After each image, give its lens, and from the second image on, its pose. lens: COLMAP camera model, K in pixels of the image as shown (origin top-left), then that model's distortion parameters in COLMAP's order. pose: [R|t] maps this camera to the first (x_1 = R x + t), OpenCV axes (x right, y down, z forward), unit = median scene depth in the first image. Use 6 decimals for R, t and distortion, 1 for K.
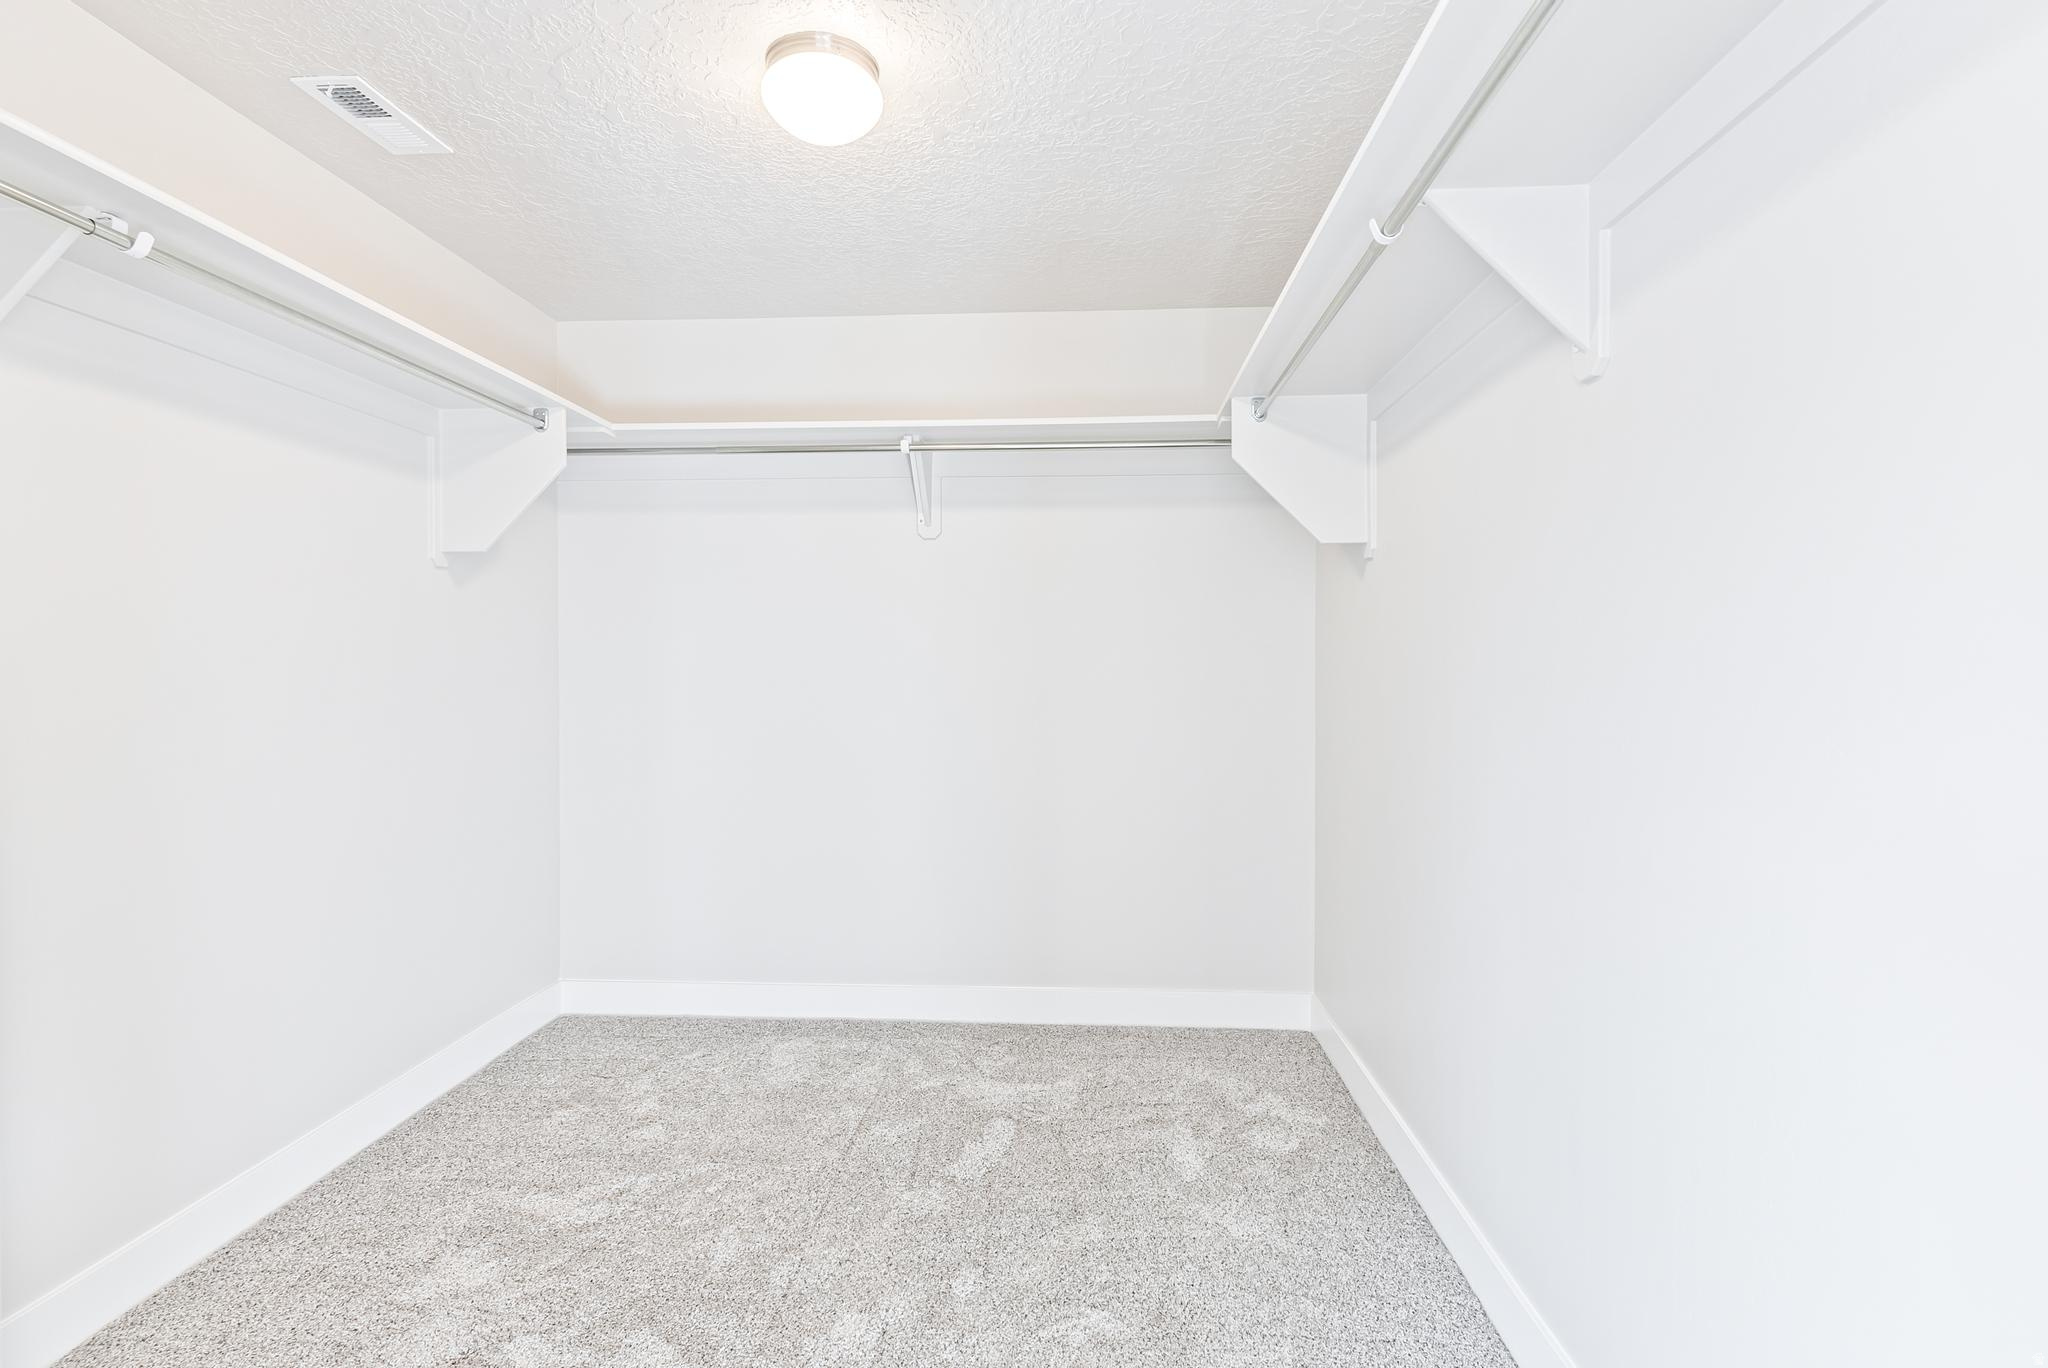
lens RADIAL K [[974.5, 0, 1024.0], [0, 974.5, 684.0], [0, 0, 1]] dist [0.002929, 0.000400]
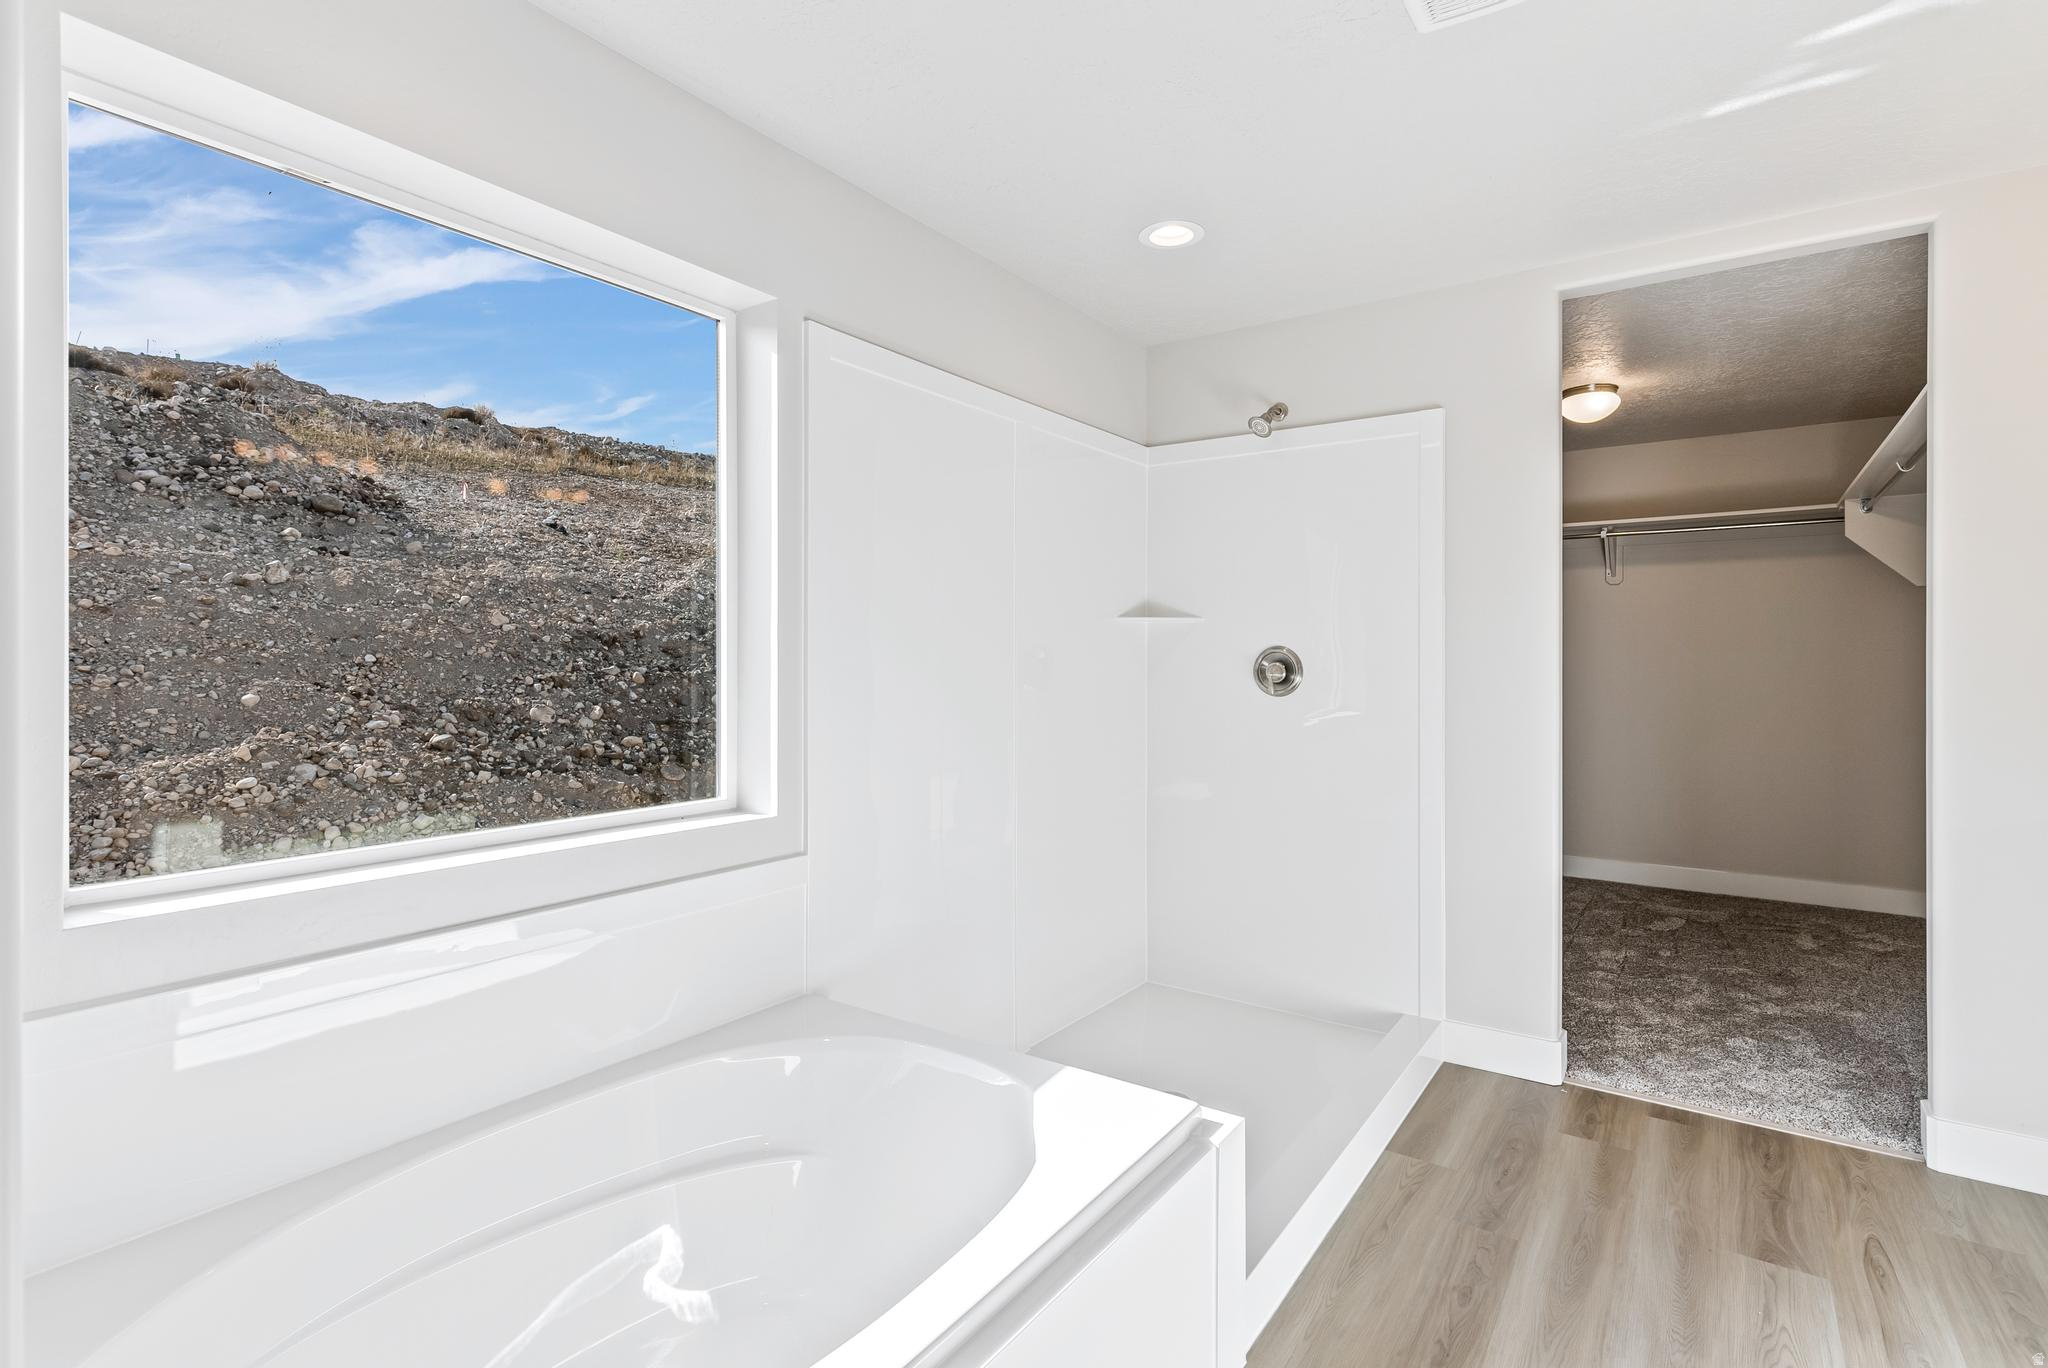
lens RADIAL K [[974.5, 0, 1024.0], [0, 974.5, 684.0], [0, 0, 1]] dist [0.002929, 0.000400]
pose [[0.844601, 0.002427, -0.535390, -0.075241], [-0.001723, 0.999997, 0.001817, 0.017292], [0.535393, -0.000612, 0.844603, -1.143709]]
